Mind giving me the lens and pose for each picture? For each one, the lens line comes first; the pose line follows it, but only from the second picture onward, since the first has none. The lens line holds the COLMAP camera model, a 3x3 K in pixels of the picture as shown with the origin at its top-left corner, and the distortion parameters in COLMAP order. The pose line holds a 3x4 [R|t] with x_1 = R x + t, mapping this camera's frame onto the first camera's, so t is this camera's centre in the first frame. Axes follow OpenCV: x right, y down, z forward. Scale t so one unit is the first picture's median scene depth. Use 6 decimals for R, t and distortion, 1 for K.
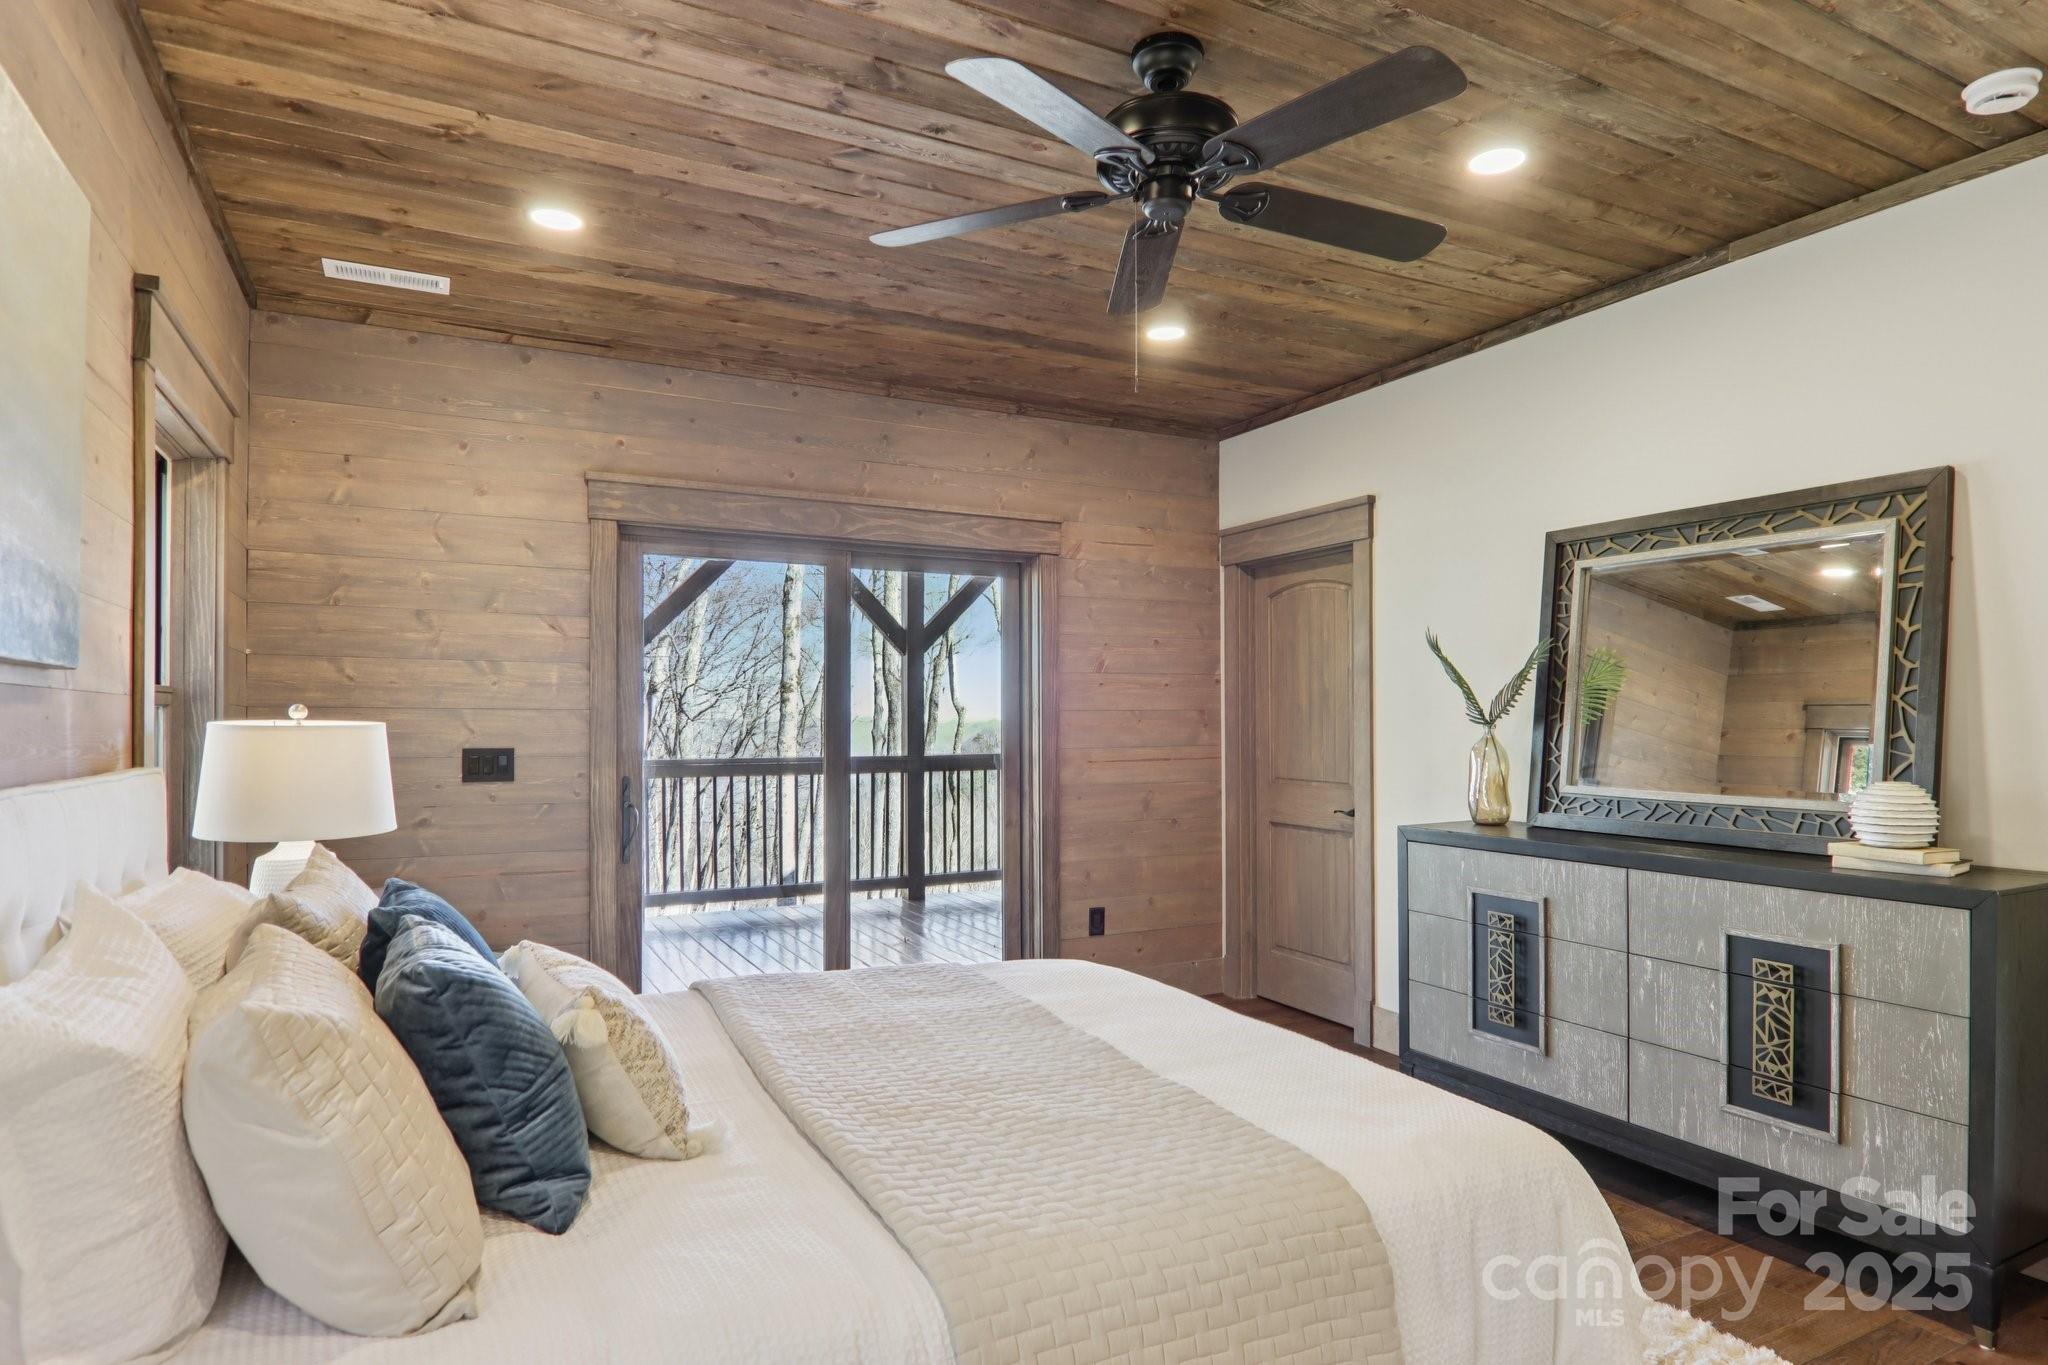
lens RADIAL K [[1094.4, 0, 1016.1], [0, 1094.4, 705.7], [0, 0, 1]] dist [0.011355, -0.017146]
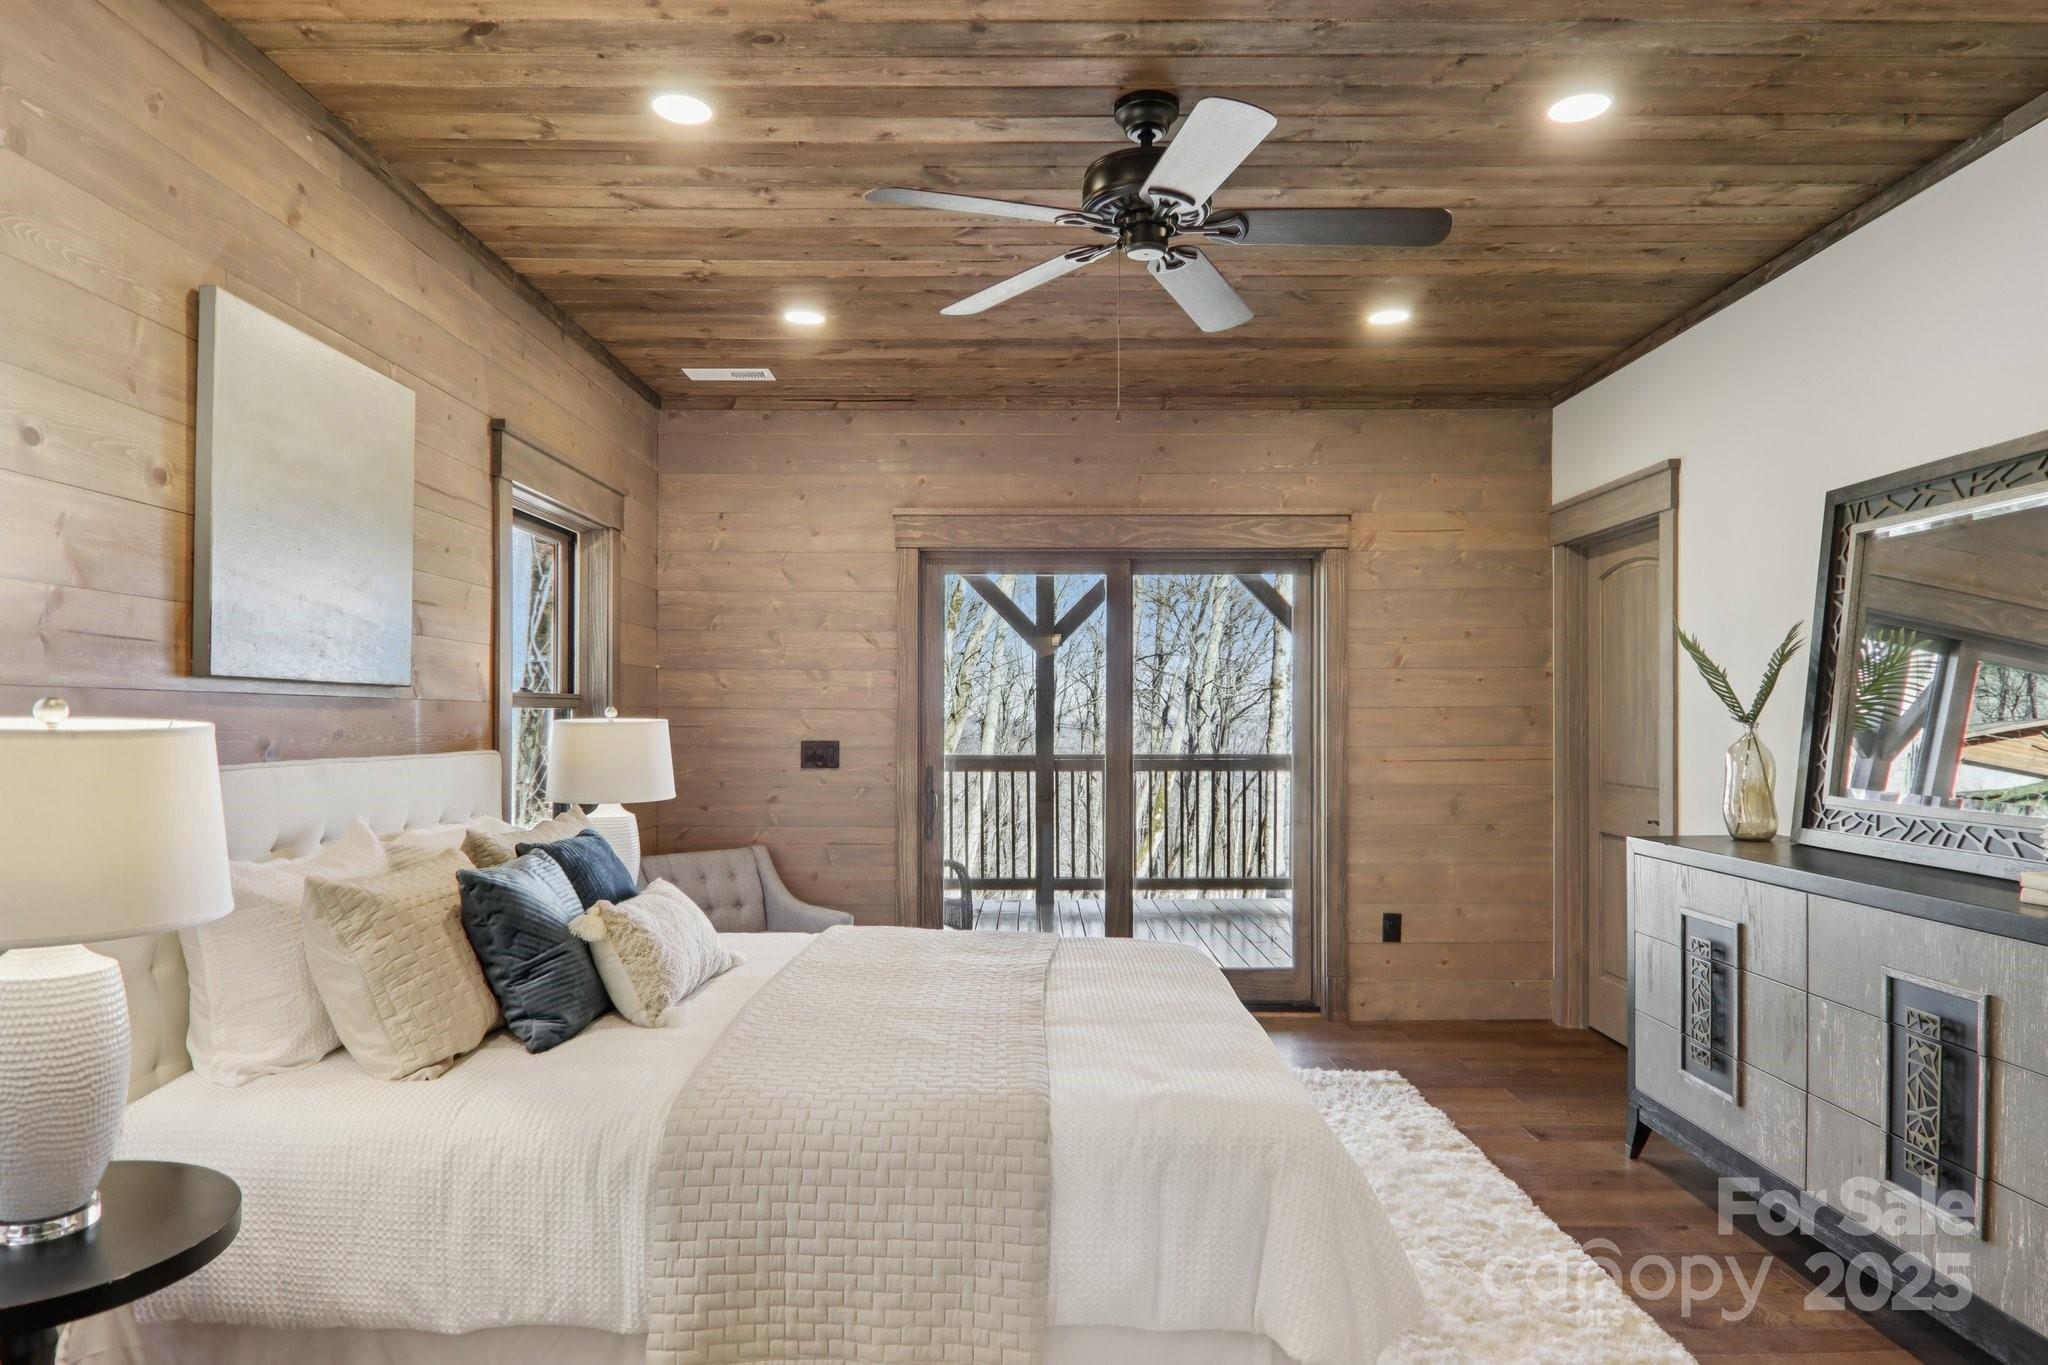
lens RADIAL K [[1135.7, 0, 1037.6], [0, 1135.7, 704.1], [0, 0, 1]] dist [0.014582, -0.018313]
pose [[0.897116, -0.005636, -0.441759, 0.293342], [0.006303, 0.999980, 0.000044, -0.000904], [0.441750, -0.002824, 0.897134, -0.036858]]
